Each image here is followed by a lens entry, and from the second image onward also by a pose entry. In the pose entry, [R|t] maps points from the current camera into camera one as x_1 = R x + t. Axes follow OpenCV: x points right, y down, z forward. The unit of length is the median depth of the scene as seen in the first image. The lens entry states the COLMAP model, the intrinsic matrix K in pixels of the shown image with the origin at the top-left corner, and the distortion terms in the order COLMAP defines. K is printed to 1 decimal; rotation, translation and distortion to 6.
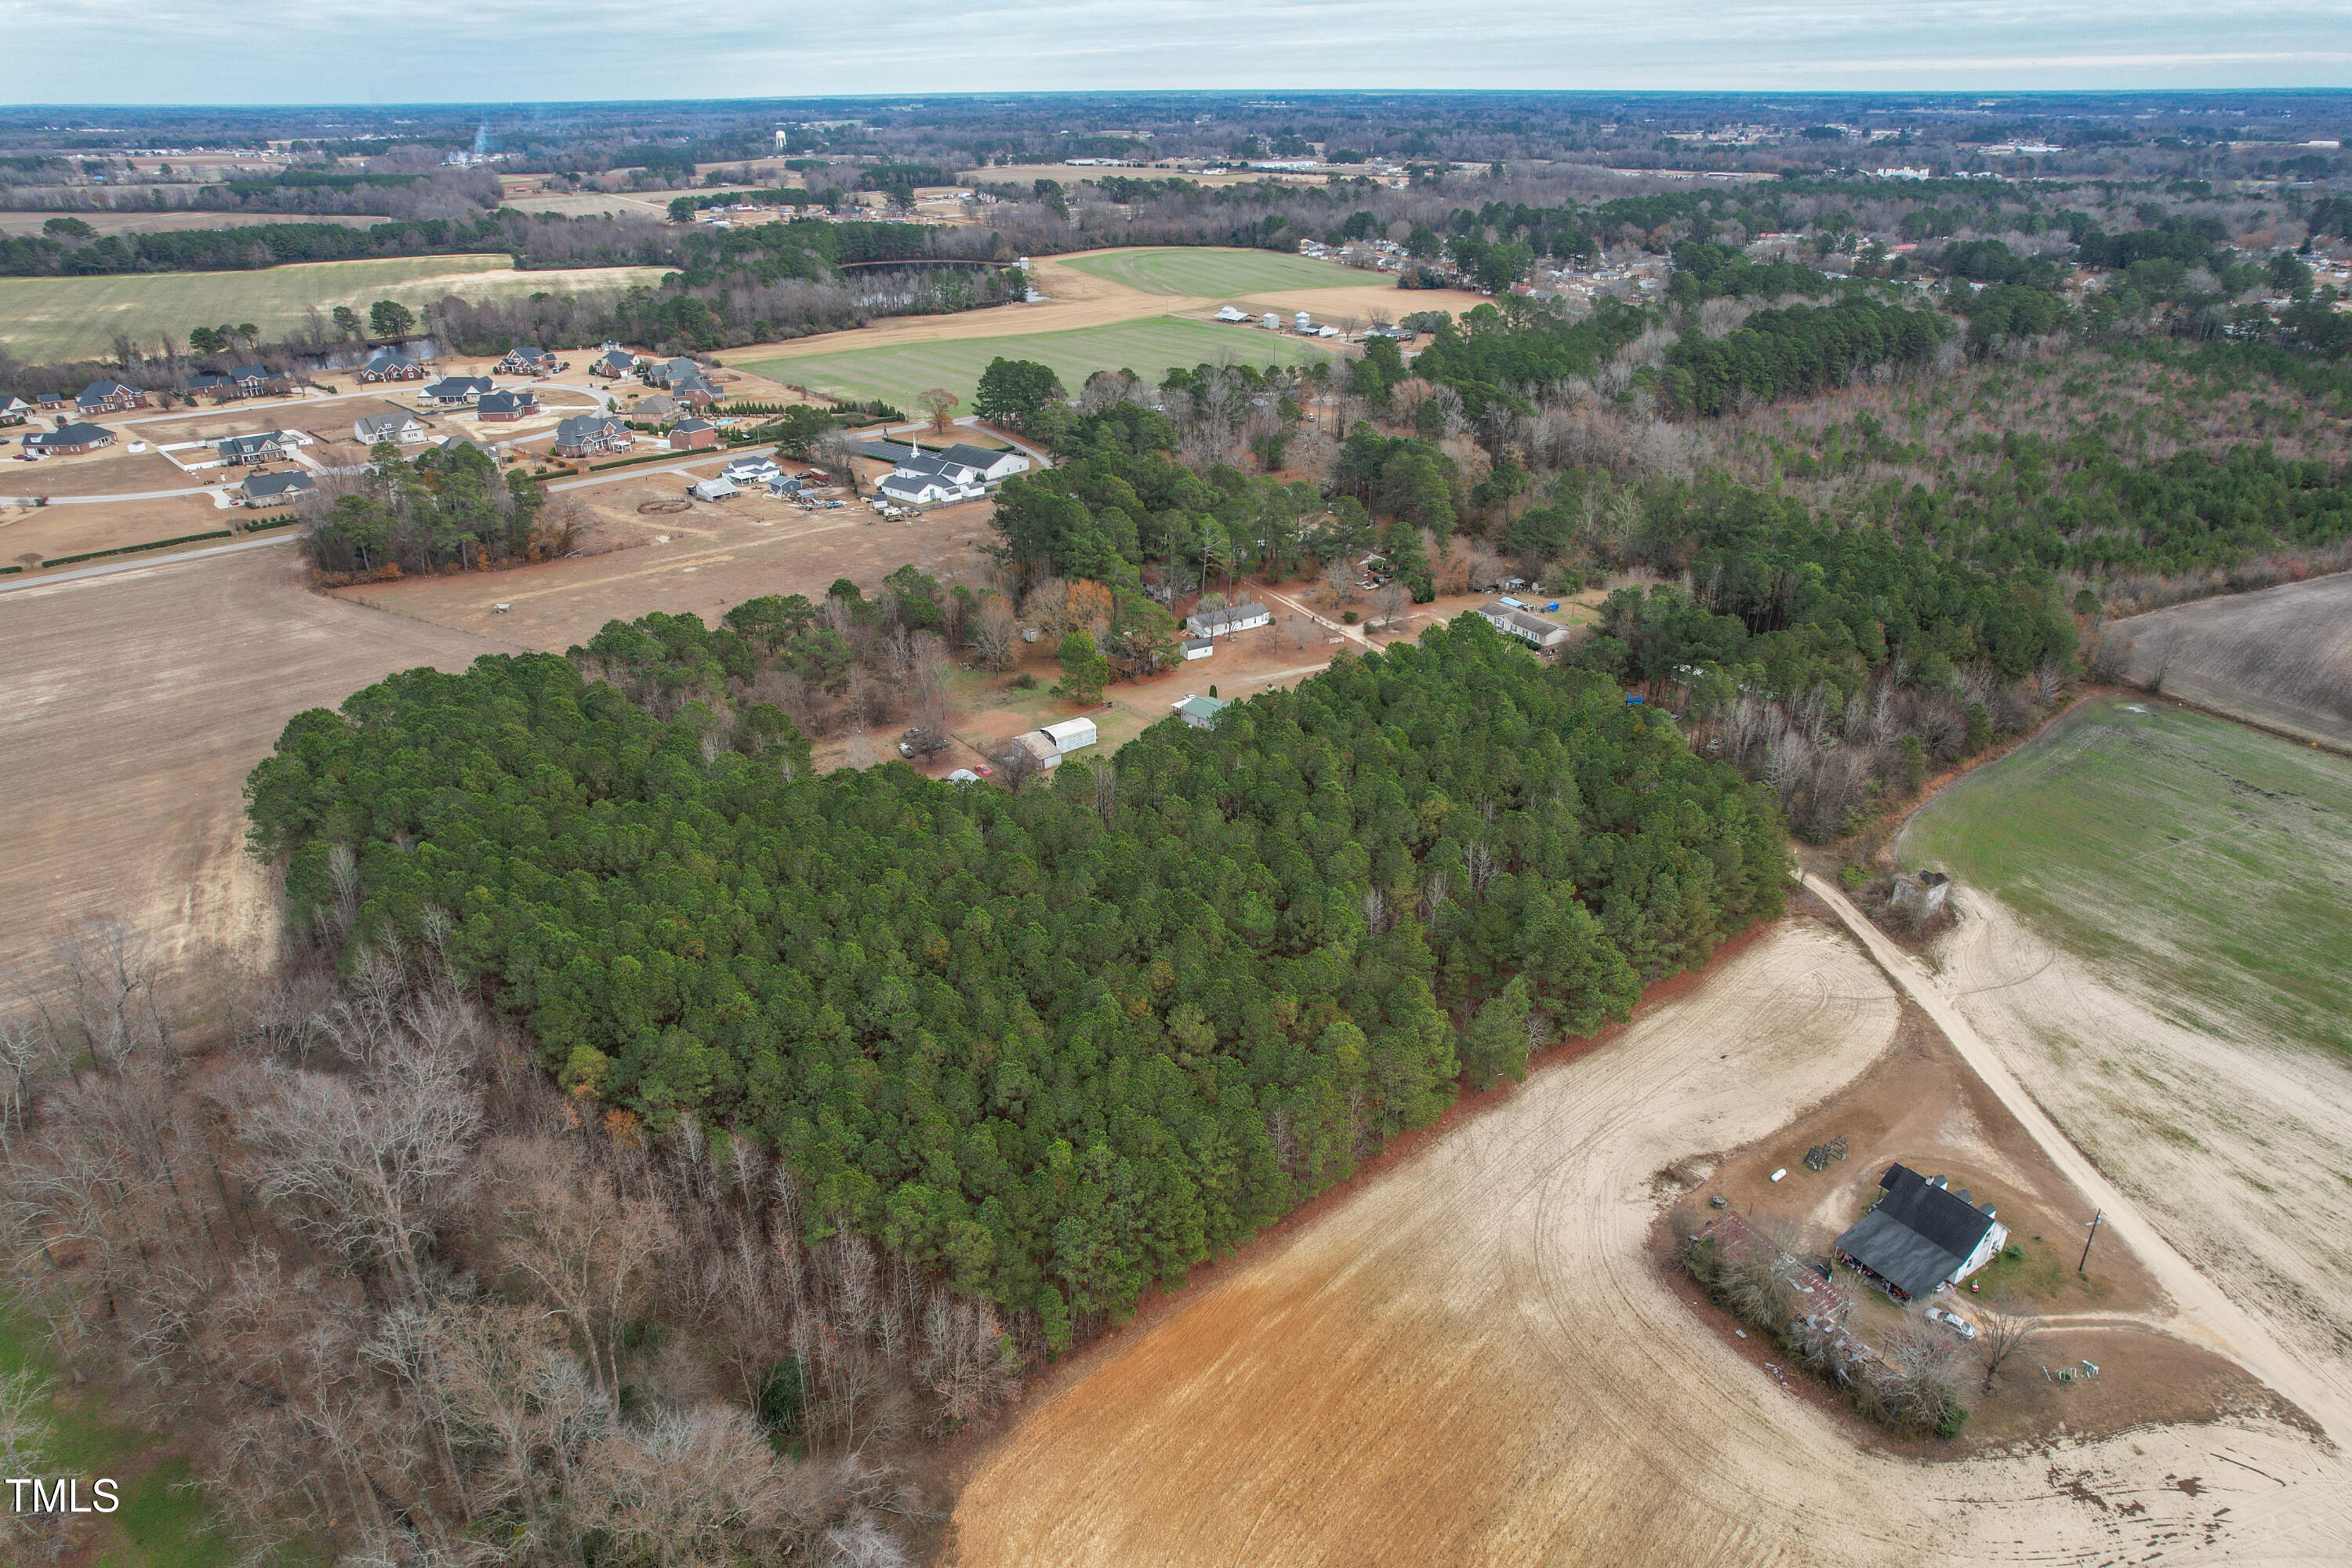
lens RADIAL K [[1515.9, 0, 1180.0], [0, 1515.9, 774.7], [0, 0, 1]] dist [-0.095543, 0.092037]
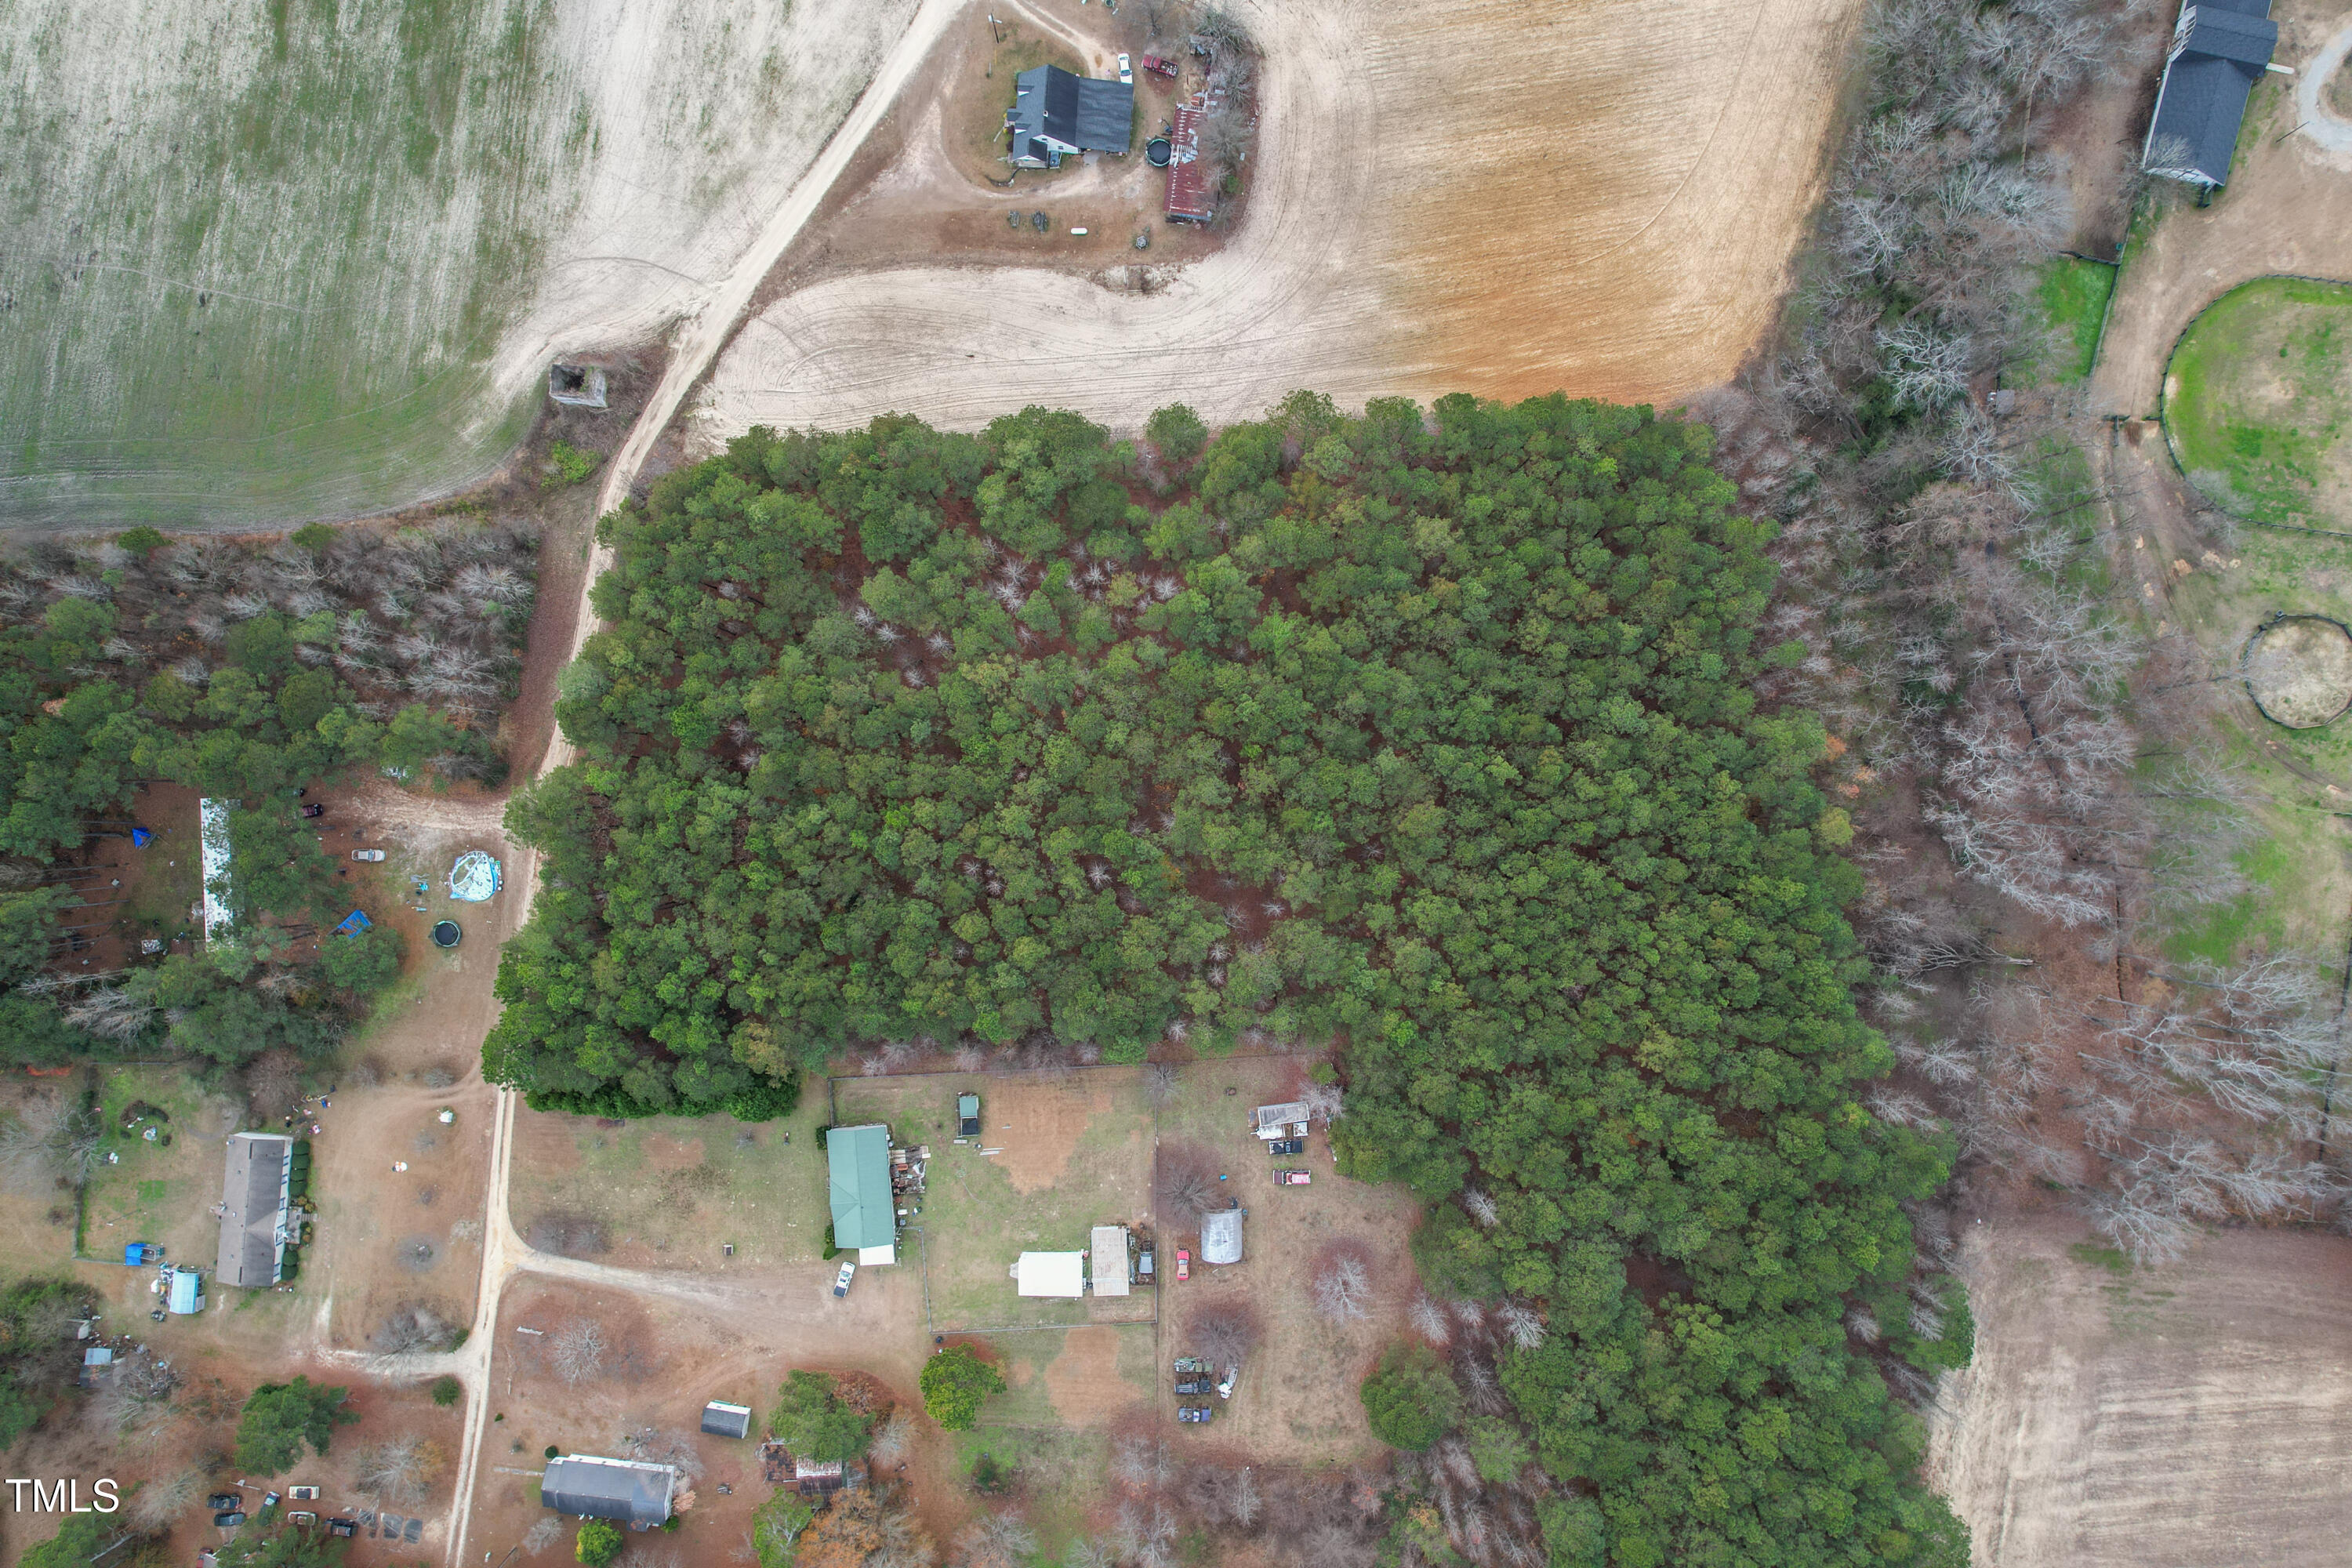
lens RADIAL K [[1507.2, 0, 1179.6], [0, 1507.2, 787.1], [0, 0, 1]] dist [-0.084448, 0.076499]
pose [[-0.791725, -0.610788, 0.010476, 0.024196], [0.269113, -0.333337, 0.903584, -0.809920], [-0.548406, 0.718209, 0.428282, 0.595716]]
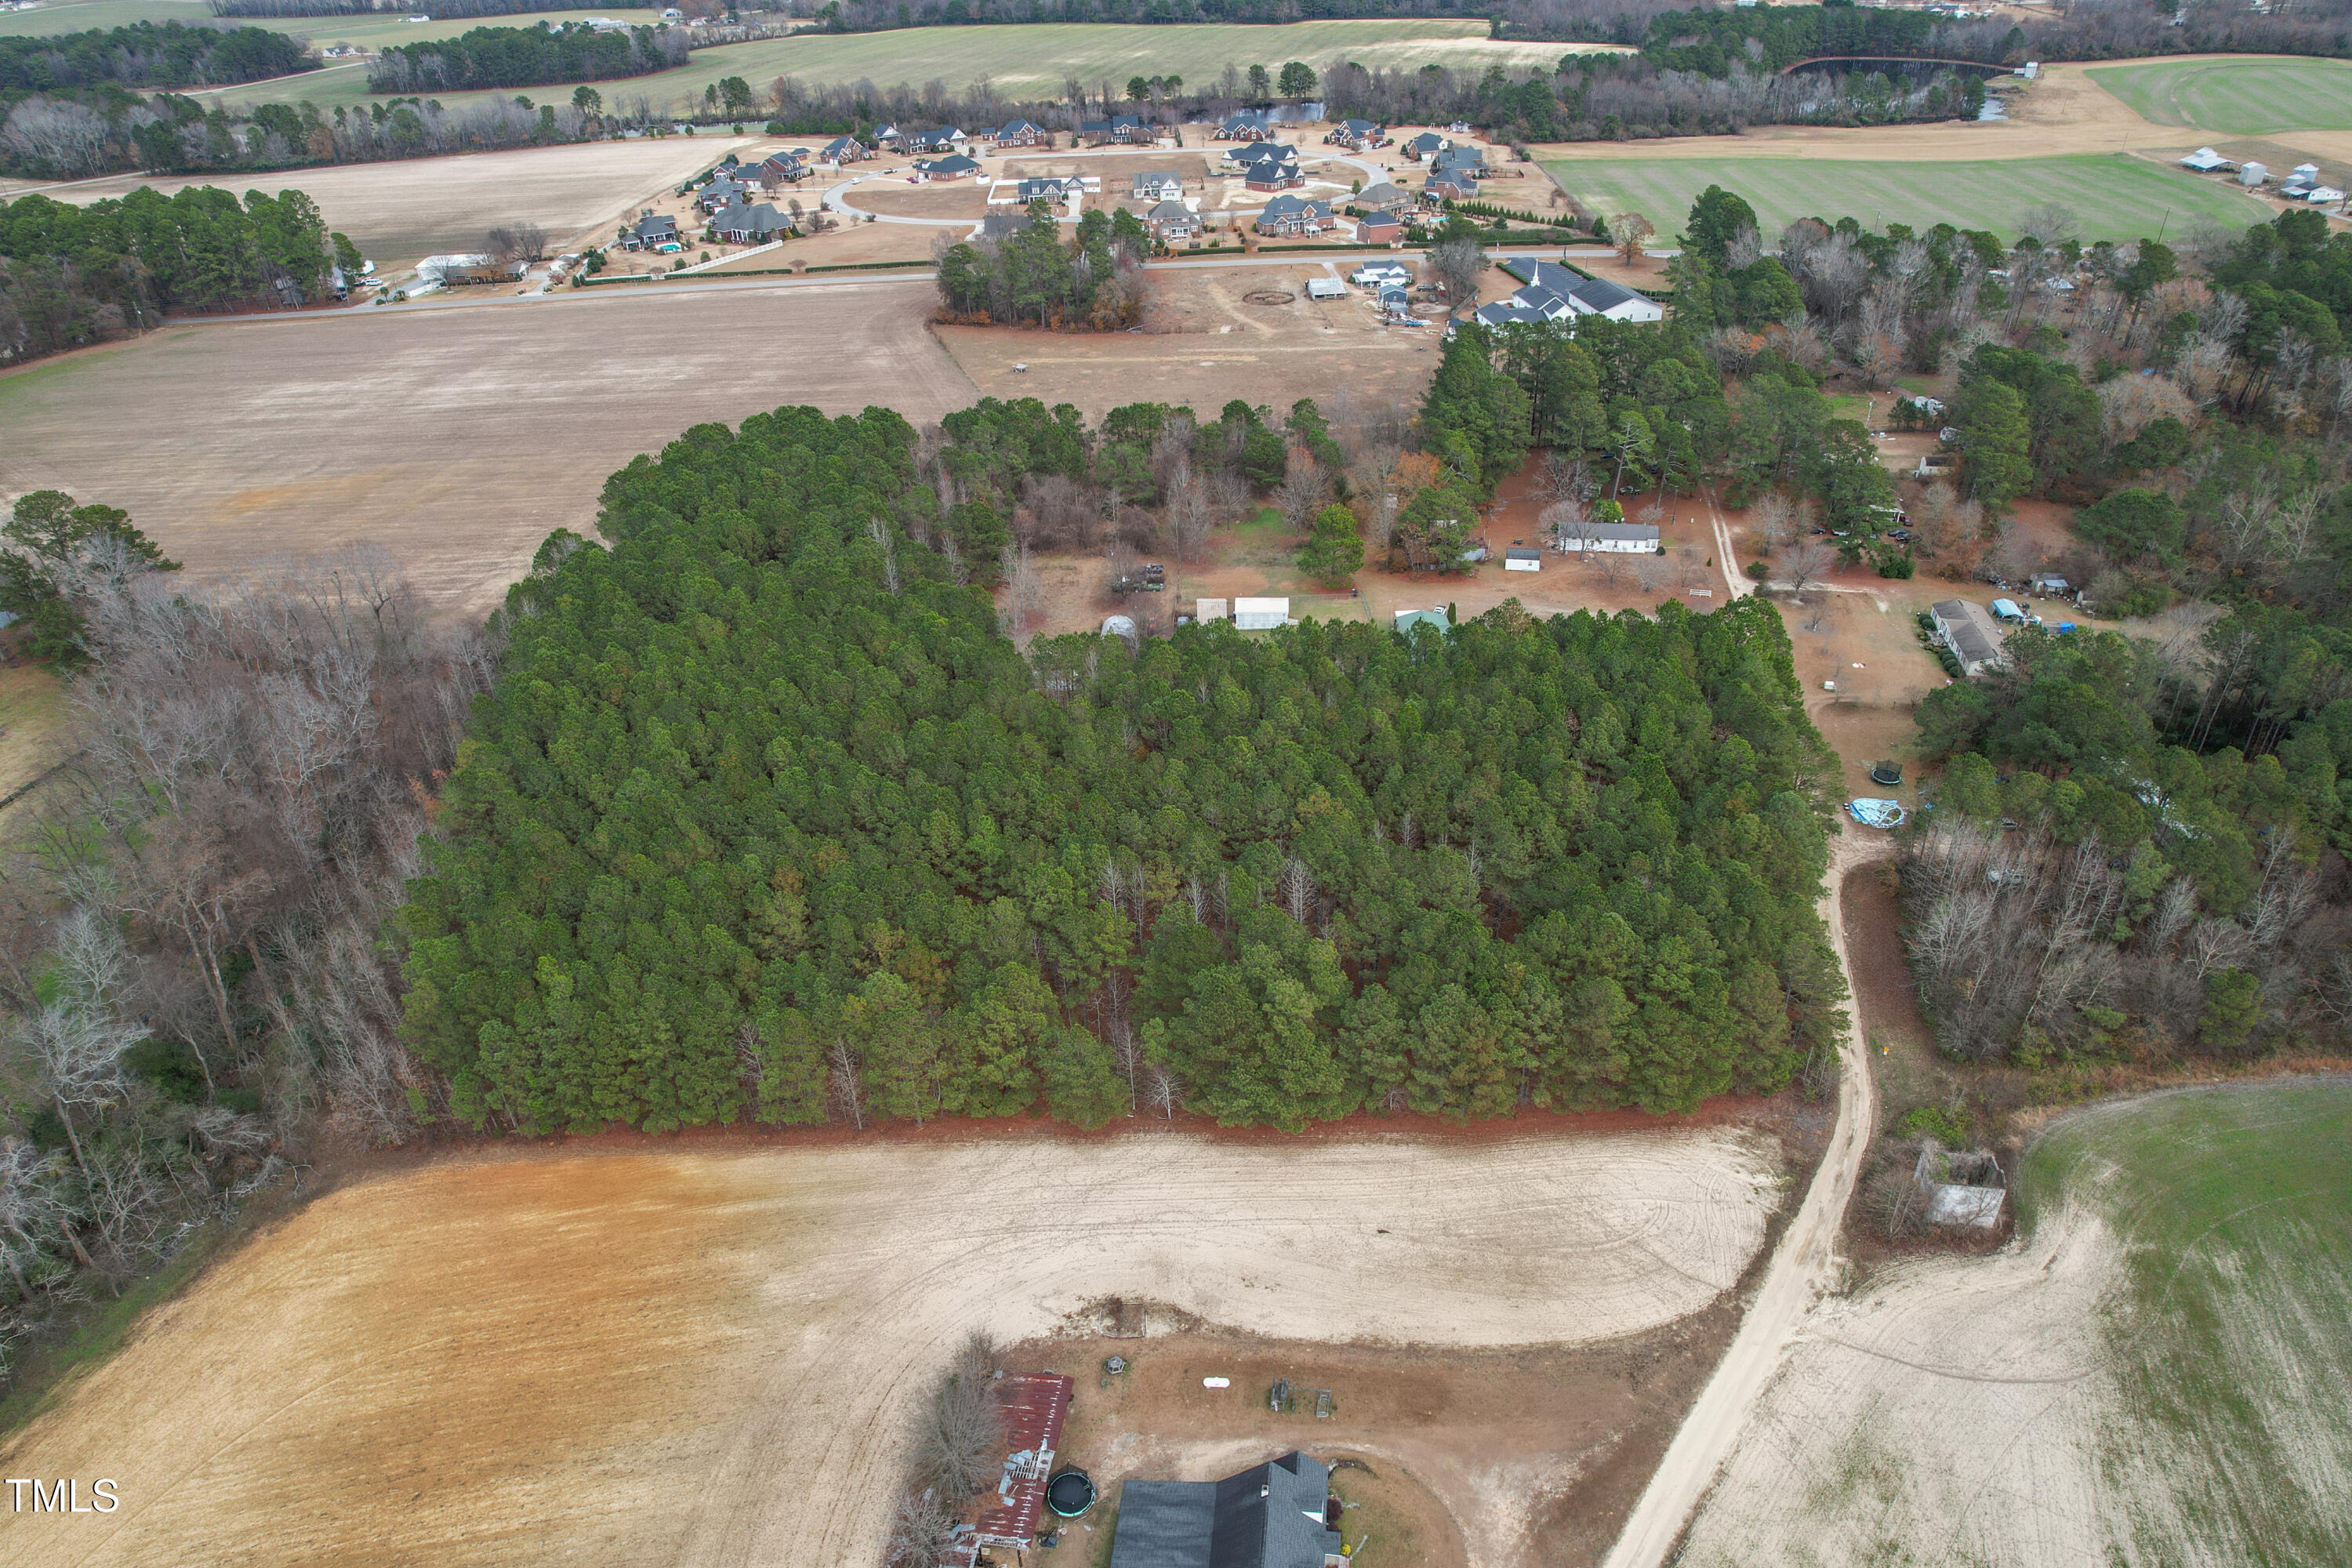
lens RADIAL K [[1515.9, 0, 1180.0], [0, 1515.9, 774.7], [0, 0, 1]] dist [-0.095543, 0.092037]
pose [[0.761493, 0.325481, -0.560527, 0.573218], [-0.248168, 0.945289, 0.211757, -0.150816], [0.598783, -0.022147, 0.800605, 0.297510]]
